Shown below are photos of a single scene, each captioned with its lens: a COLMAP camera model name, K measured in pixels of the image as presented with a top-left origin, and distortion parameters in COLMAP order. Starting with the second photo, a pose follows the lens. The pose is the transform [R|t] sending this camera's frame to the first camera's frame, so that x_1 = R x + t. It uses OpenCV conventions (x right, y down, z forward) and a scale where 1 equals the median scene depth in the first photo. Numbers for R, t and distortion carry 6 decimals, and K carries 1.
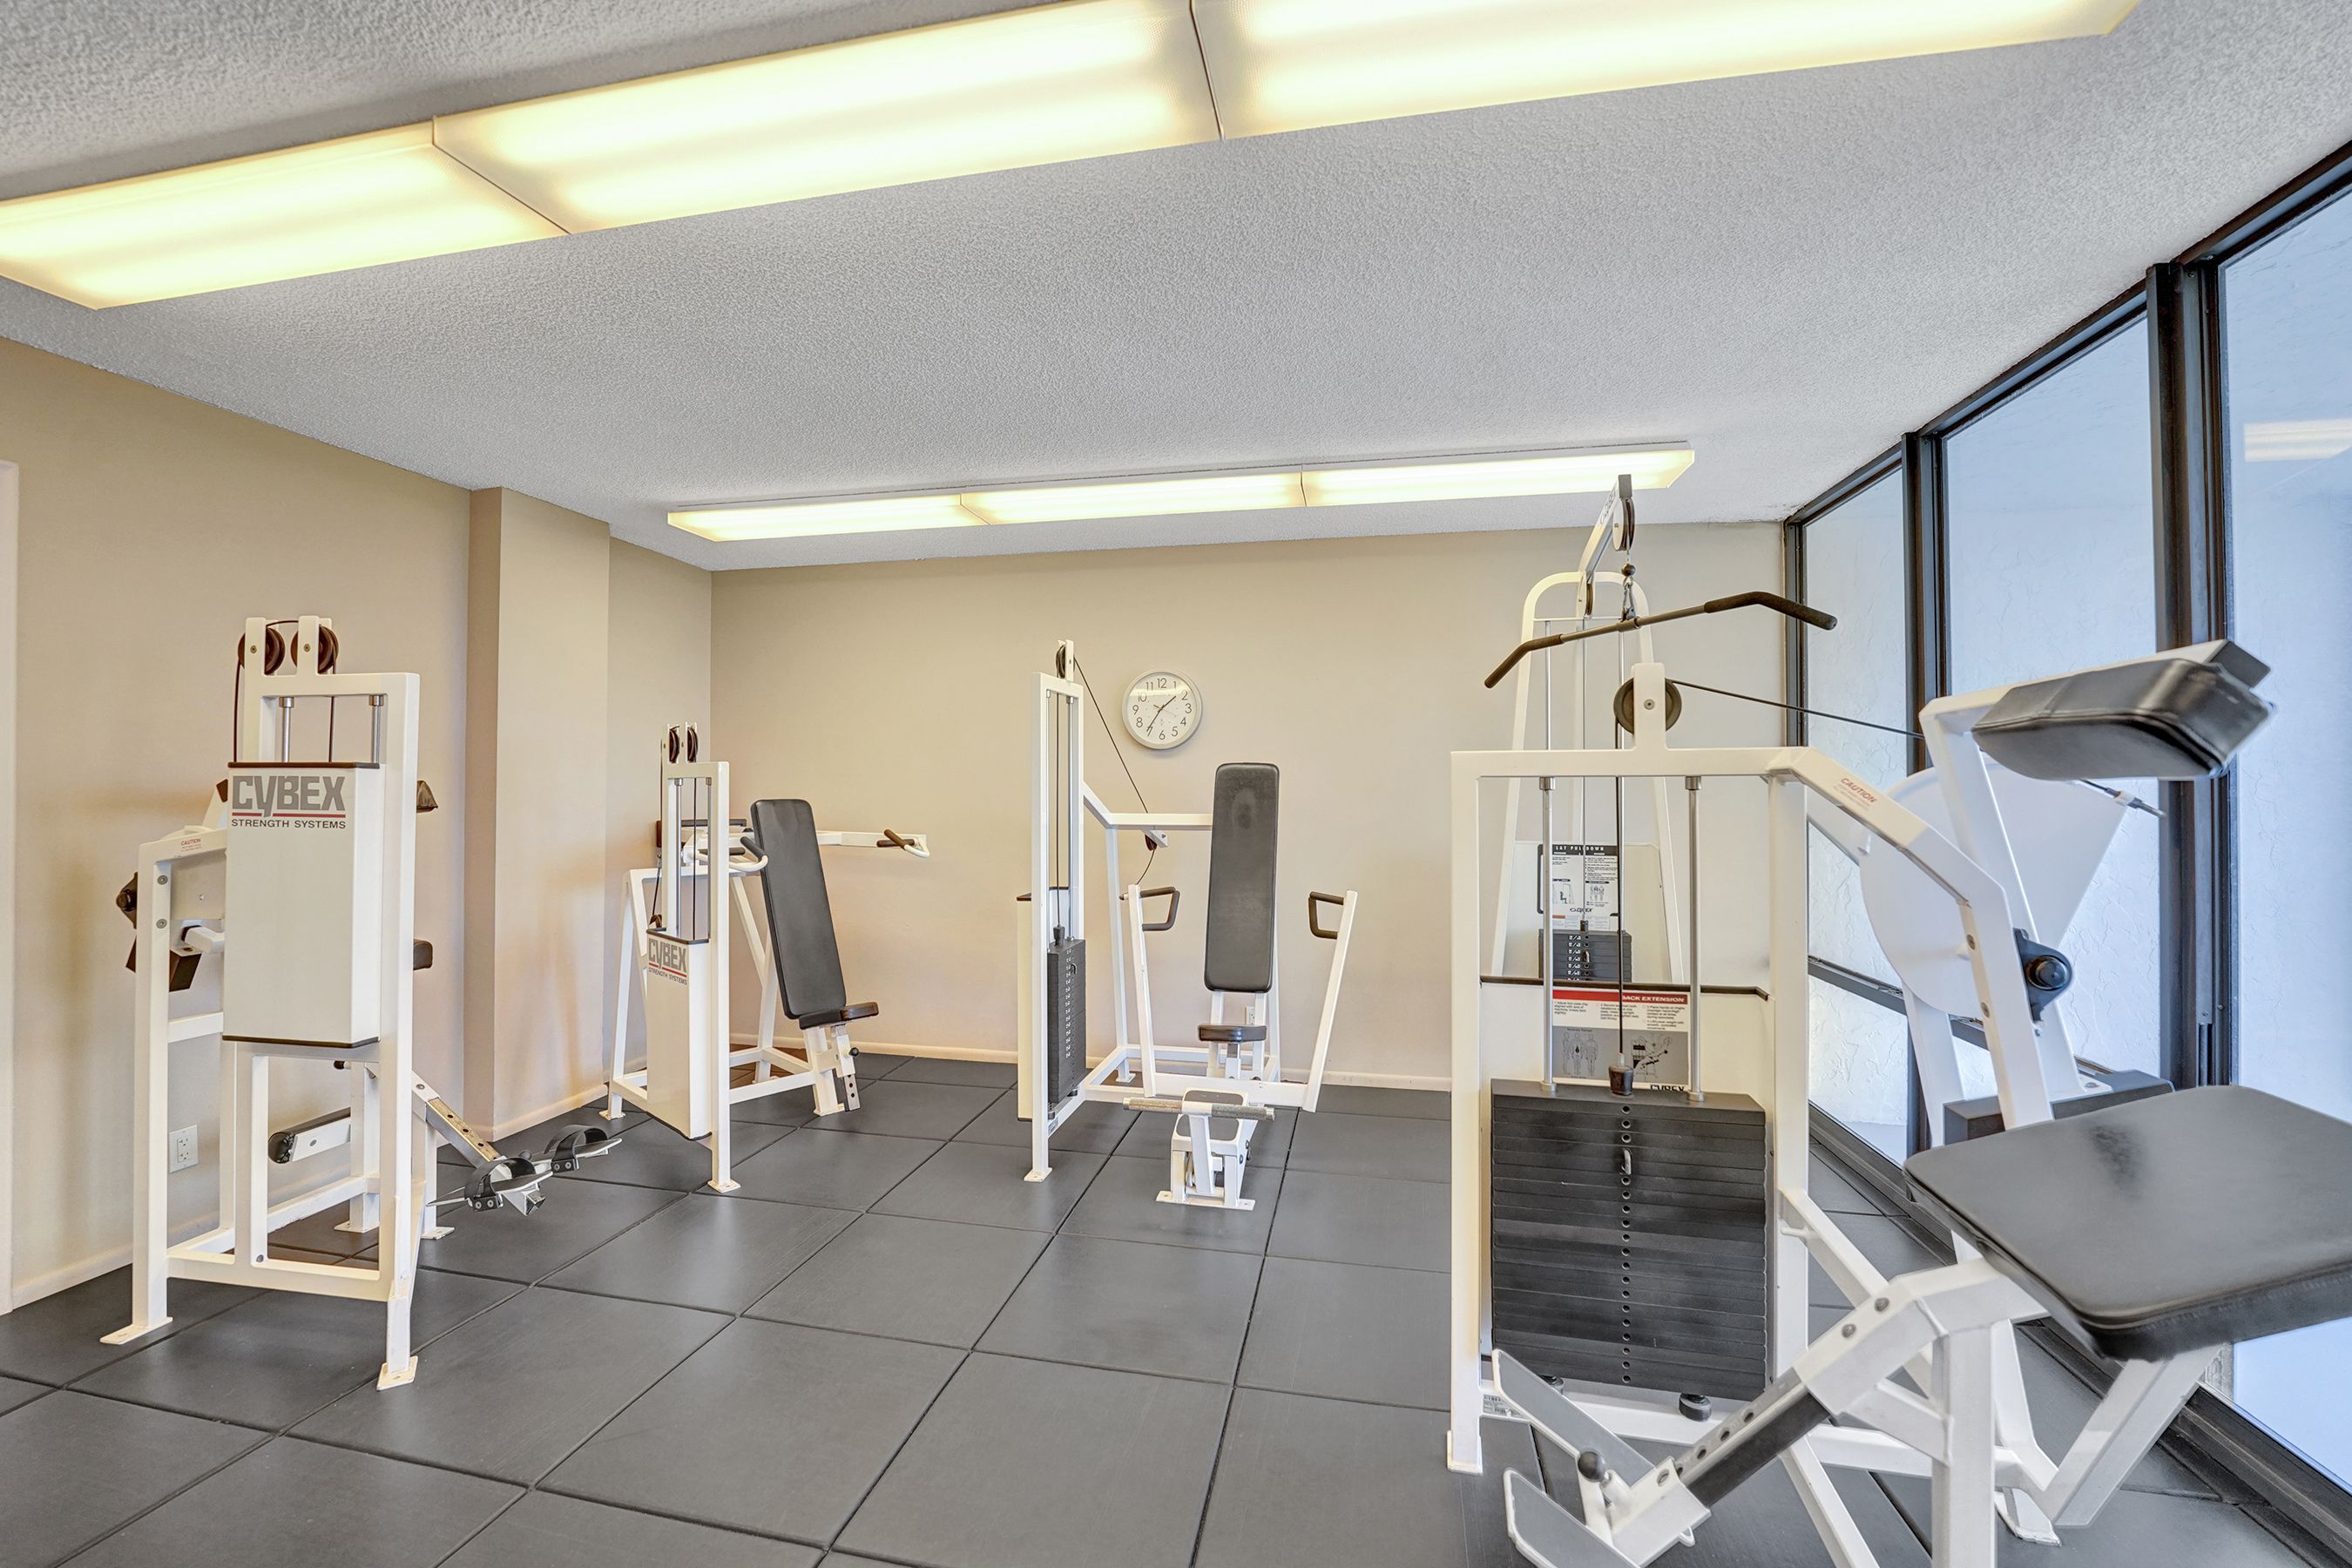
lens RADIAL K [[967.9, 0, 1170.6], [0, 967.9, 779.8], [0, 0, 1]] dist [-0.020985, -0.000162]
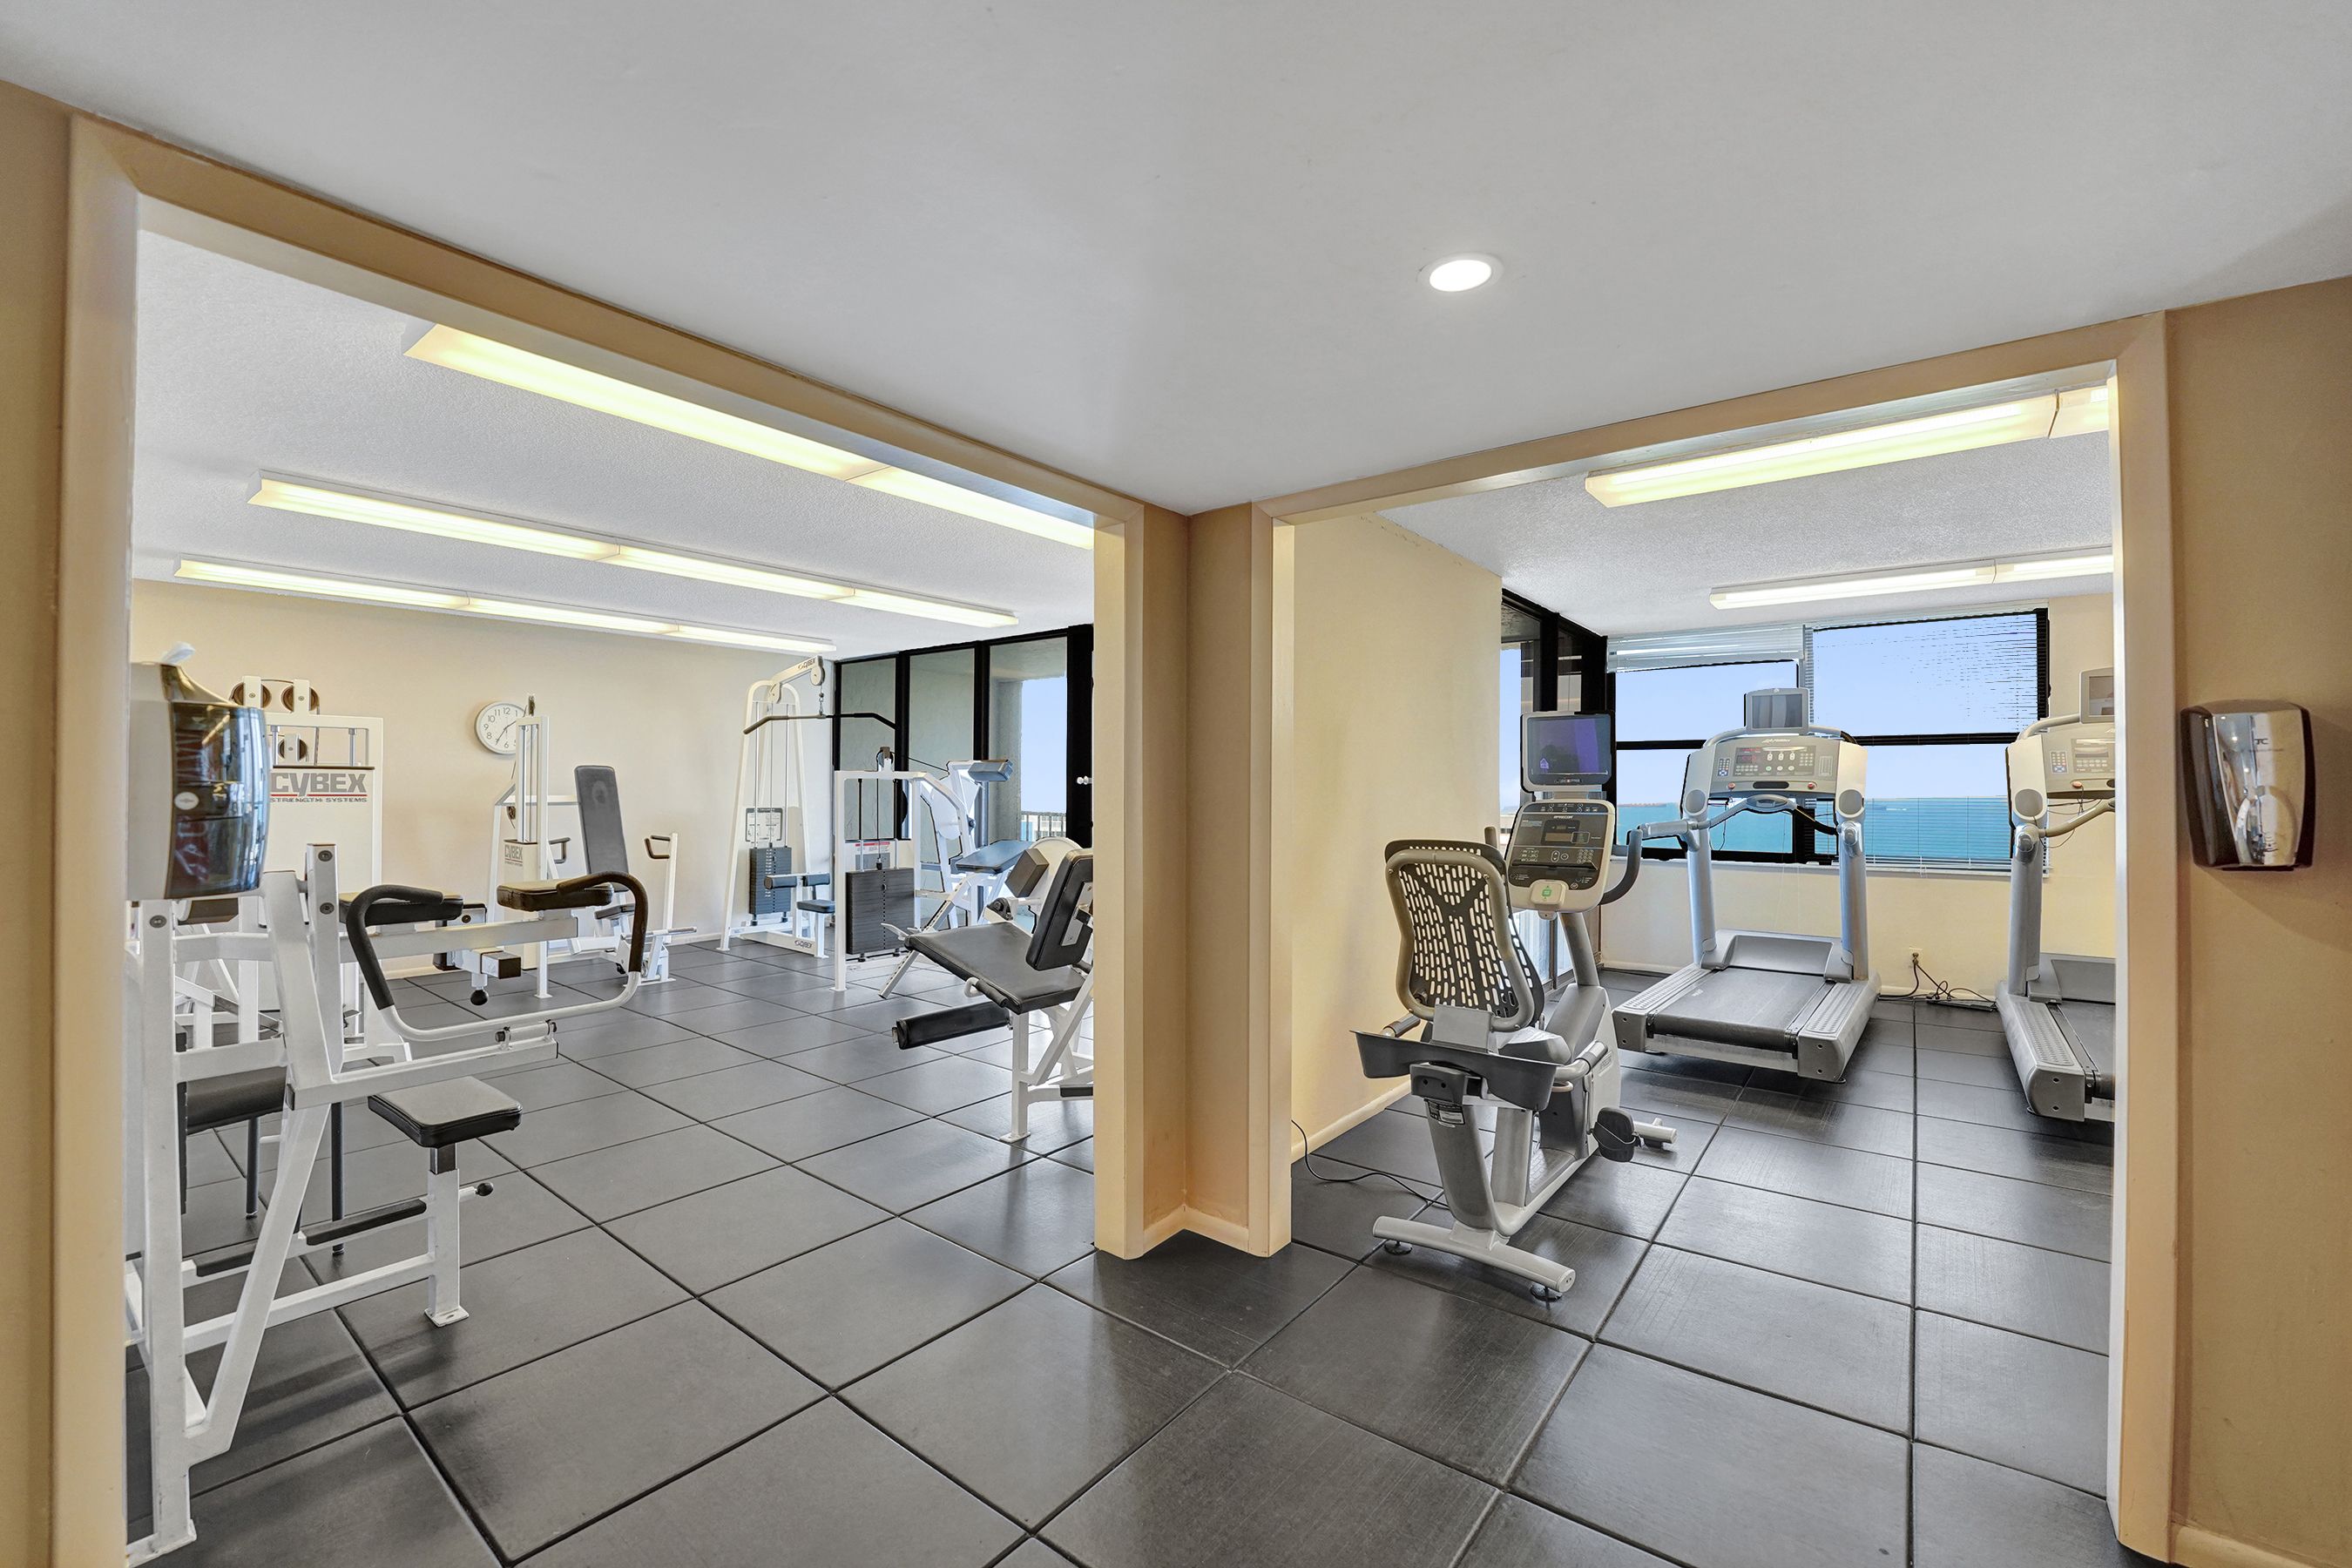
lens RADIAL K [[967.9, 0, 1164.6], [0, 967.9, 780.8], [0, 0, 1]] dist [-0.020985, -0.000162]
pose [[0.441006, 0.003750, 0.897496, -1.315848], [-0.014262, 0.999894, 0.002830, -0.012616], [-0.897391, -0.014048, 0.441013, -0.869003]]
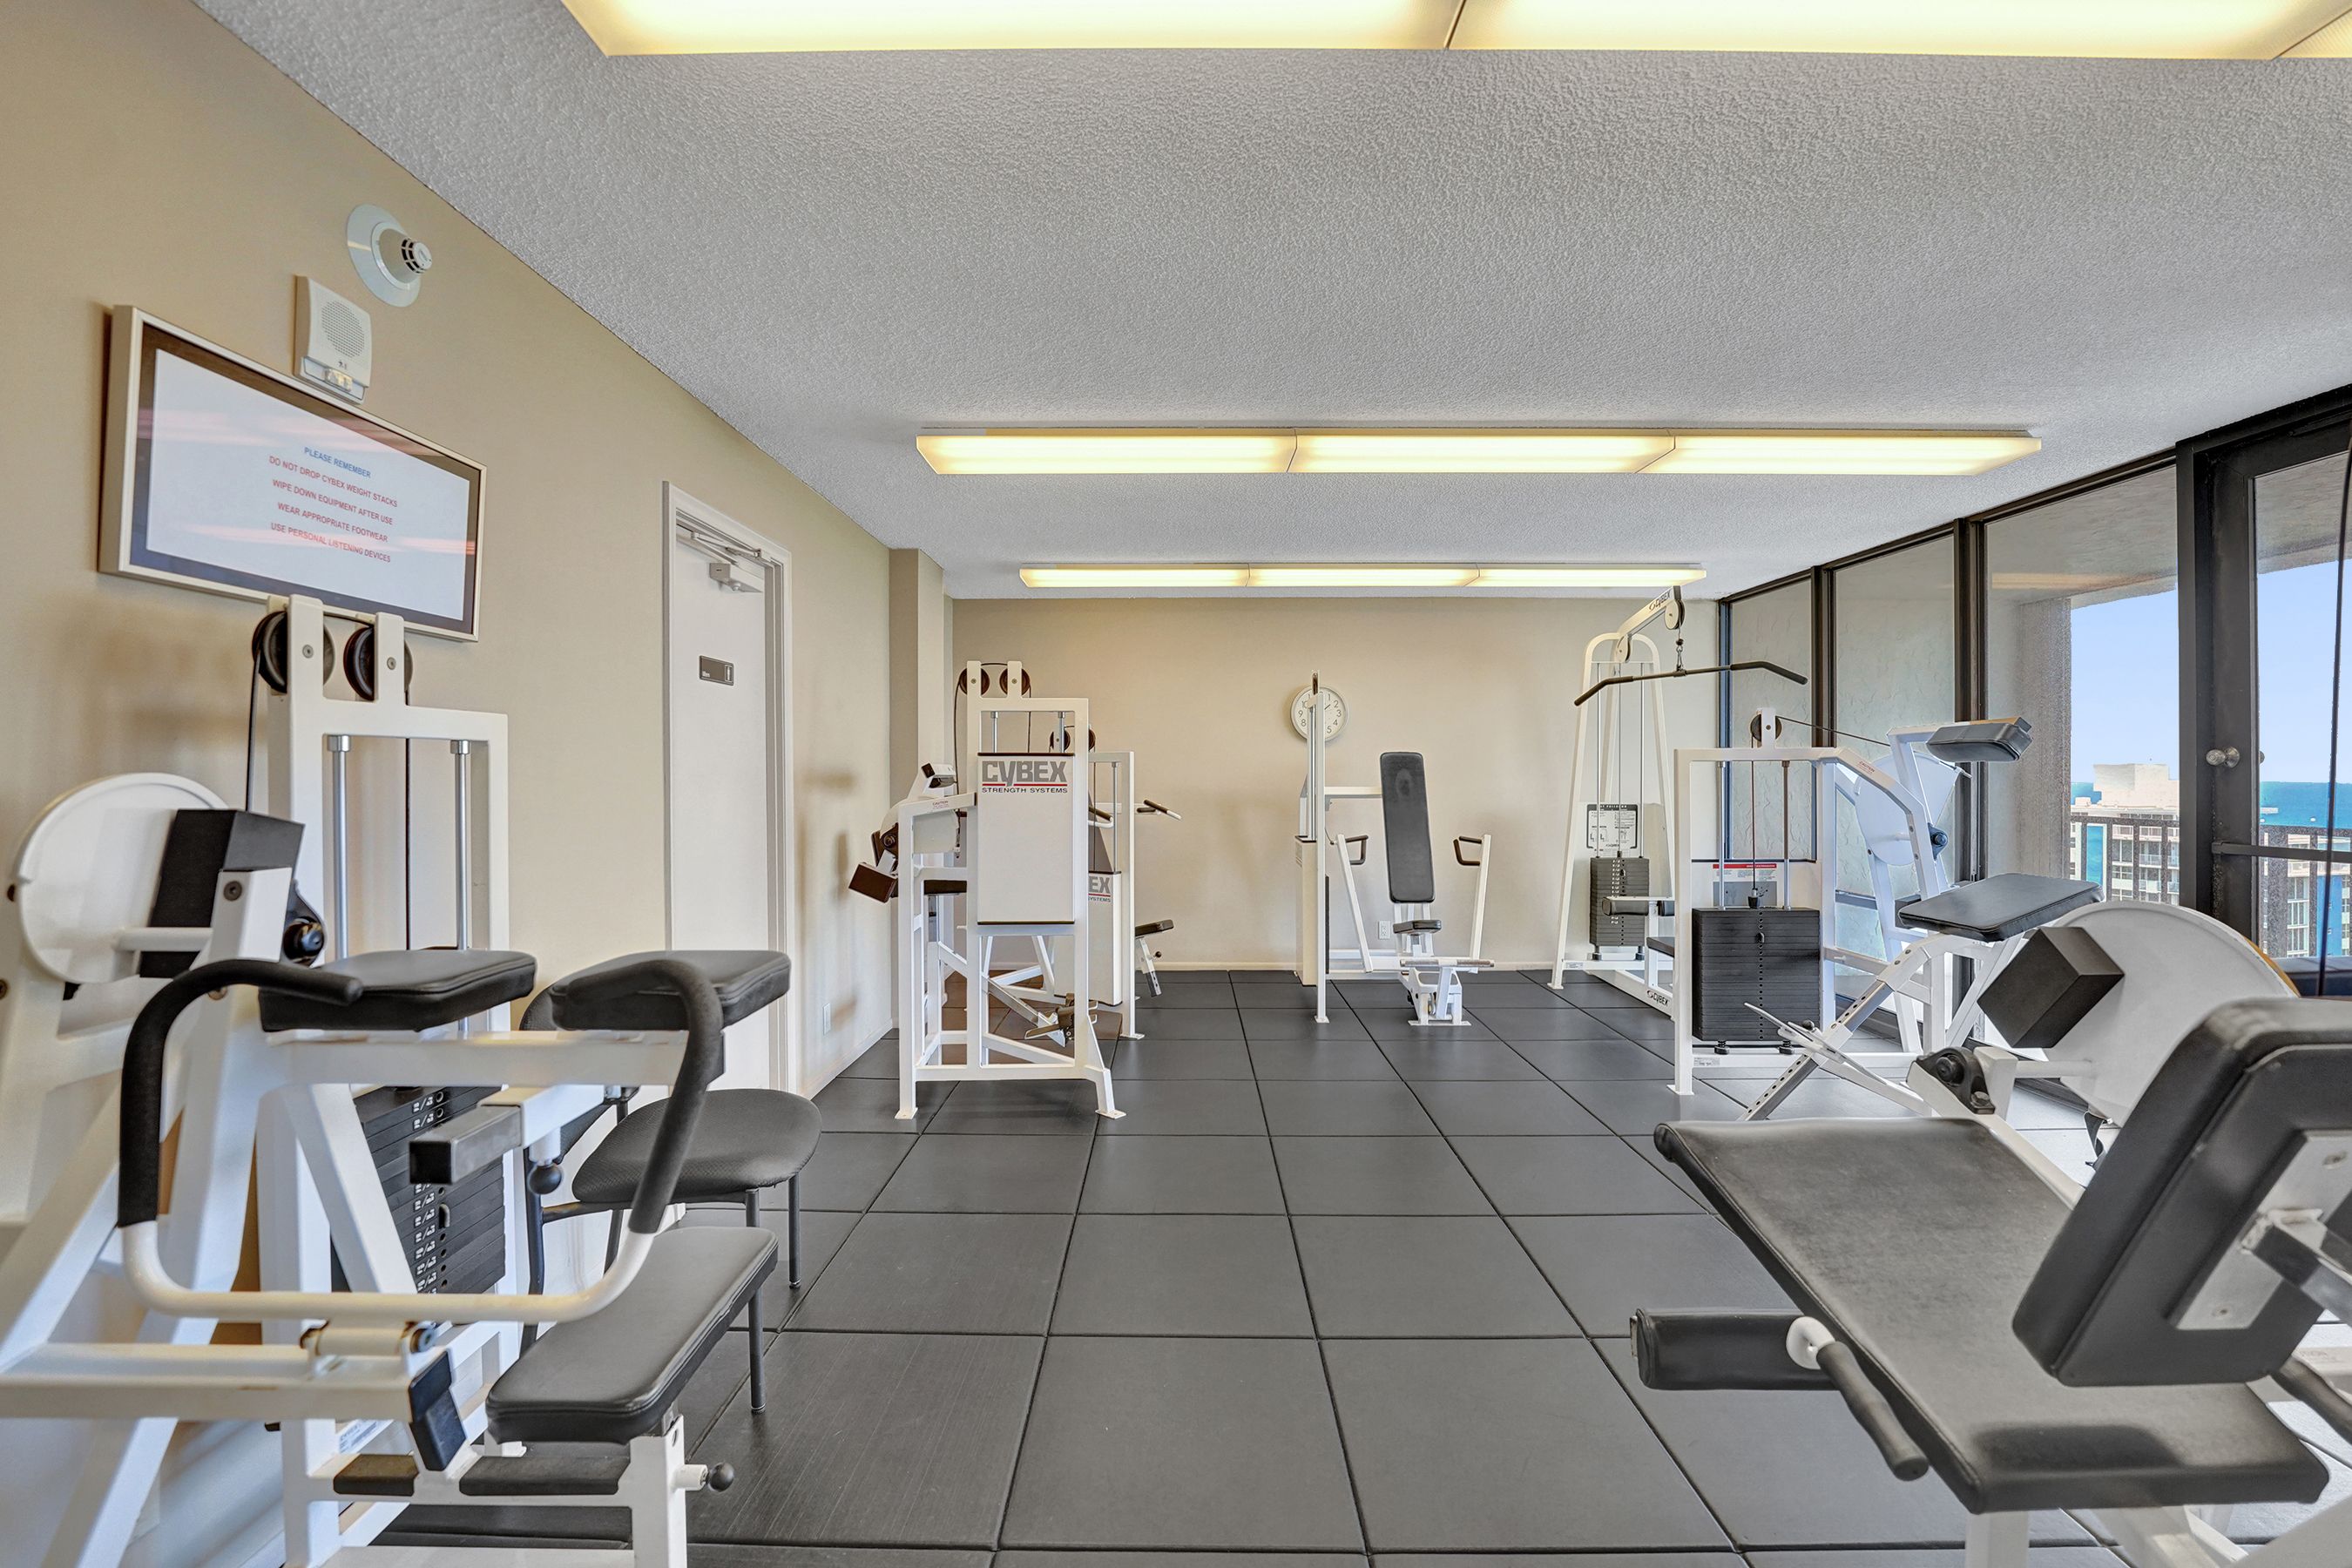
lens RADIAL K [[967.9, 0, 1176.5], [0, 967.9, 778.0], [0, 0, 1]] dist [-0.020985, -0.000162]
pose [[0.979170, -0.004250, 0.202997, -0.725785], [0.001394, 0.999898, 0.014211, 0.001416], [-0.203036, -0.013632, 0.979076, -0.490582]]
